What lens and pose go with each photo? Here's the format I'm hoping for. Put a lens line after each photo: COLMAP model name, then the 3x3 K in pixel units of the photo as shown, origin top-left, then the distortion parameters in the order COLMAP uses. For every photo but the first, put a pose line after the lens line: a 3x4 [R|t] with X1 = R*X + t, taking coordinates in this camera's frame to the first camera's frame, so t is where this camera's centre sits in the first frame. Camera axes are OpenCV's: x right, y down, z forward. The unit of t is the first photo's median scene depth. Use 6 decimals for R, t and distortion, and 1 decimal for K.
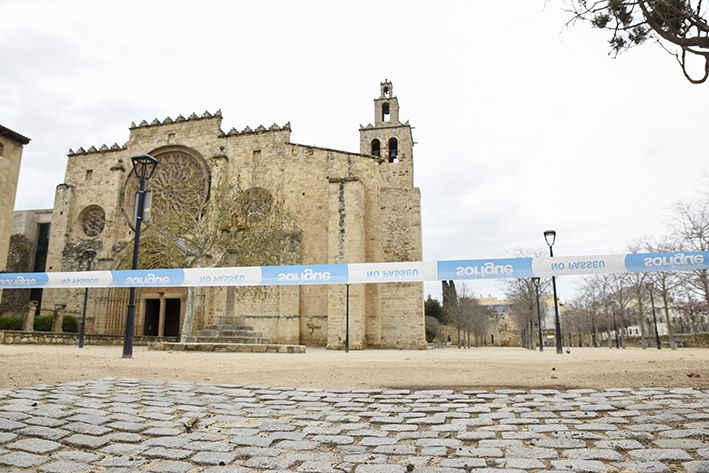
lens RADIAL K [[524.1, 0, 354.5], [0, 524.1, 236.5], [0, 0, 1]] dist [-0.055777, -0.000558]
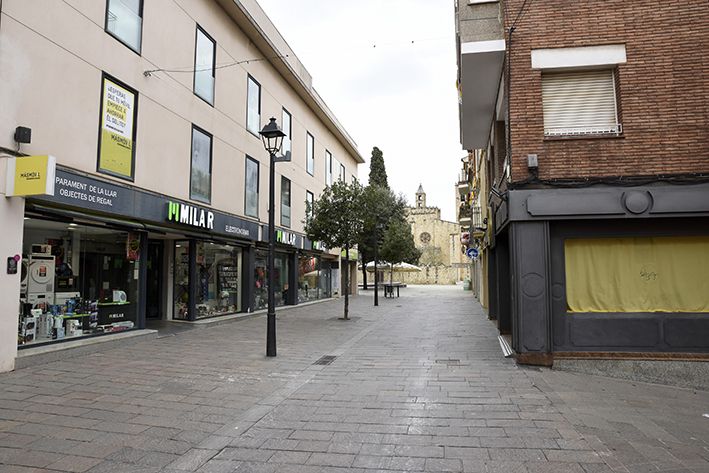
lens RADIAL K [[524.1, 0, 354.5], [0, 524.1, 236.5], [0, 0, 1]] dist [-0.055777, -0.000558]
pose [[0.986063, -0.016434, -0.165556, -0.077726], [0.035721, 0.992815, 0.114201, -0.415975], [0.162490, -0.118524, 0.979566, -2.055386]]
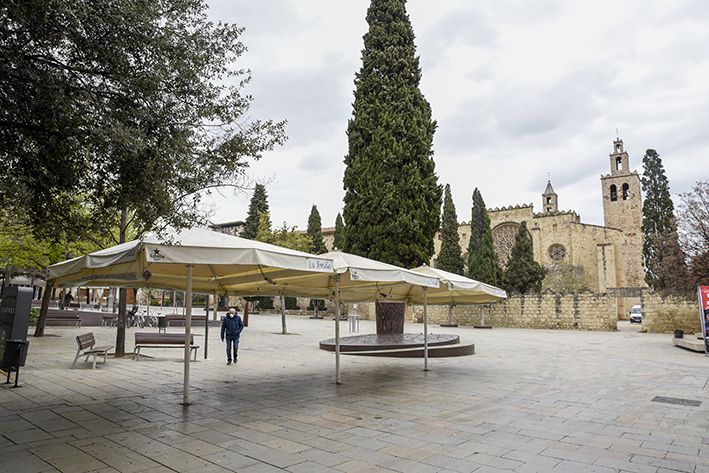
lens RADIAL K [[524.1, 0, 354.5], [0, 524.1, 236.5], [0, 0, 1]] dist [-0.055777, -0.000558]
pose [[0.914473, -0.051495, -0.401357, -0.084242], [0.072497, 0.996671, 0.037305, -0.237527], [0.398100, -0.063211, 0.915162, -1.114028]]
